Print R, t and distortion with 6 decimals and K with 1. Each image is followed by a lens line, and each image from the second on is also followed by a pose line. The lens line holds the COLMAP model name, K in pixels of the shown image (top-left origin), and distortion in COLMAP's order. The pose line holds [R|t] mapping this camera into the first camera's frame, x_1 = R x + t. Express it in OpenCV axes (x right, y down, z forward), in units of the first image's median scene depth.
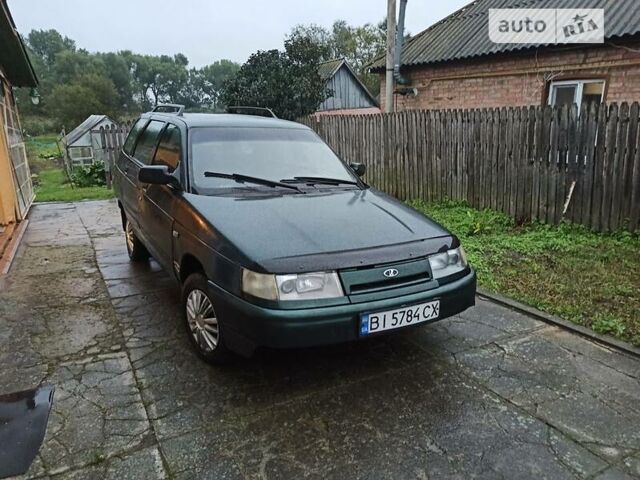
lens RADIAL K [[474.2, 0, 320.0], [0, 474.2, 240.0], [0, 0, 1]] dist [0.051537, -0.041419]
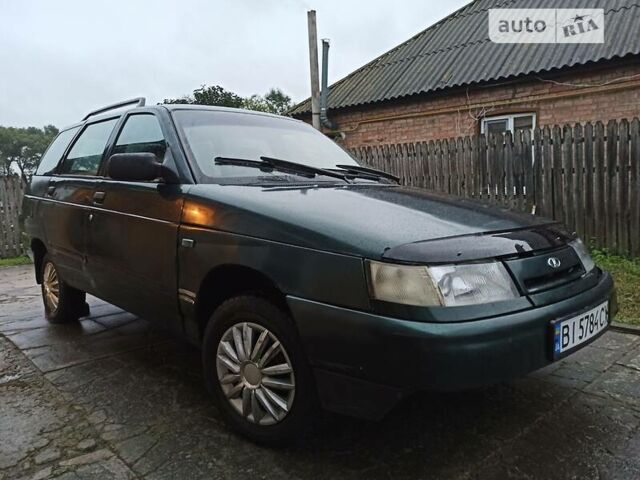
lens RADIAL K [[474.2, 0, 320.0], [0, 474.2, 240.0], [0, 0, 1]] dist [0.051537, -0.041419]
pose [[0.971841, -0.056118, 0.228860, -0.126623], [0.087806, 0.987524, -0.130717, 0.037846], [-0.218669, 0.147131, 0.964643, 0.158440]]
